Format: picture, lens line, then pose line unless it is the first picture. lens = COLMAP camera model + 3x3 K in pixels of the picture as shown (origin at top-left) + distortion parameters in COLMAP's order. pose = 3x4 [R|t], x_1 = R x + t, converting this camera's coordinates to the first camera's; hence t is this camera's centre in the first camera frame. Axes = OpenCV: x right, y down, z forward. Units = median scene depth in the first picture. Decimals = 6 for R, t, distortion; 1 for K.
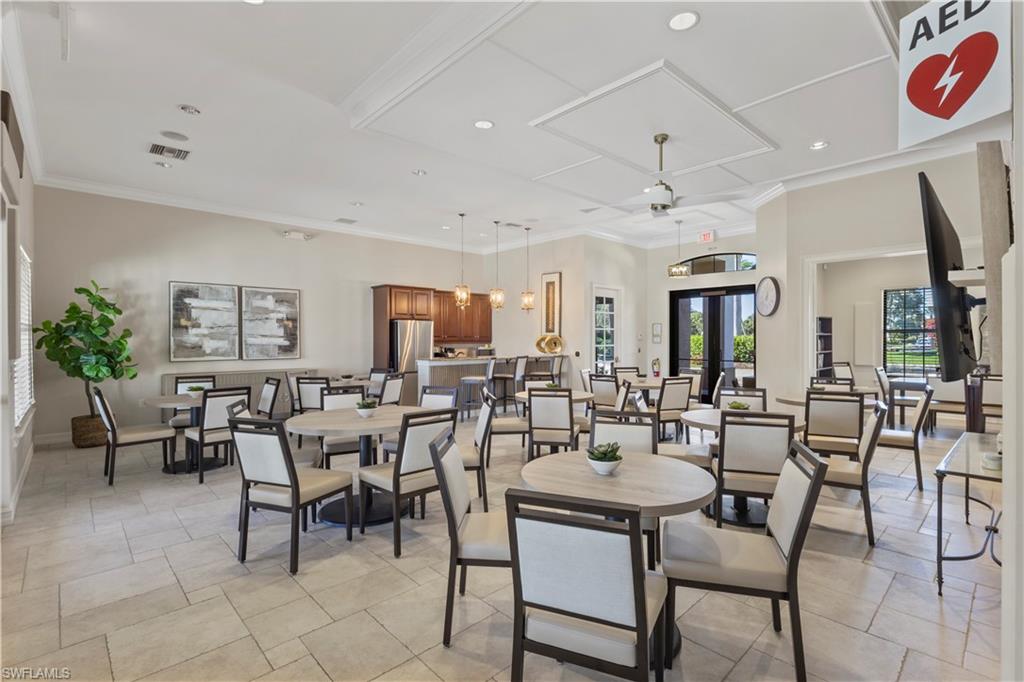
lens RADIAL K [[472.2, 0, 510.2], [0, 472.2, 340.1], [0, 0, 1]] dist [0.001472, 0.000592]
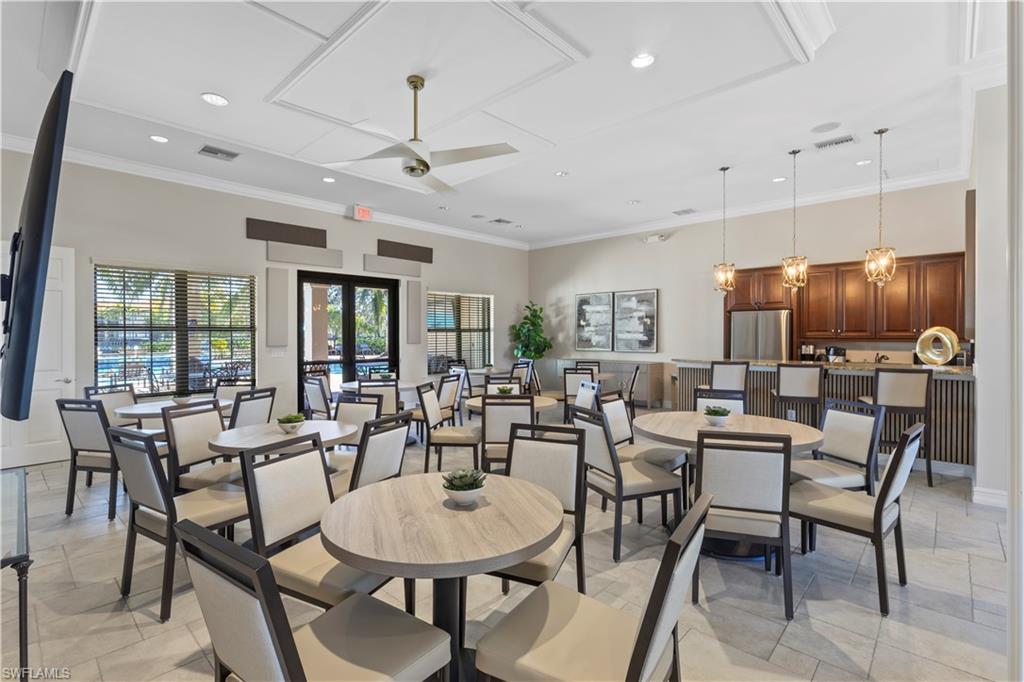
lens RADIAL K [[472.2, 0, 510.2], [0, 472.2, 340.1], [0, 0, 1]] dist [0.001472, 0.000592]
pose [[0.071225, 0.018979, -0.997280, 0.646760], [0.003602, 0.999808, 0.019284, -0.012947], [0.997454, -0.004966, 0.071143, 0.640867]]
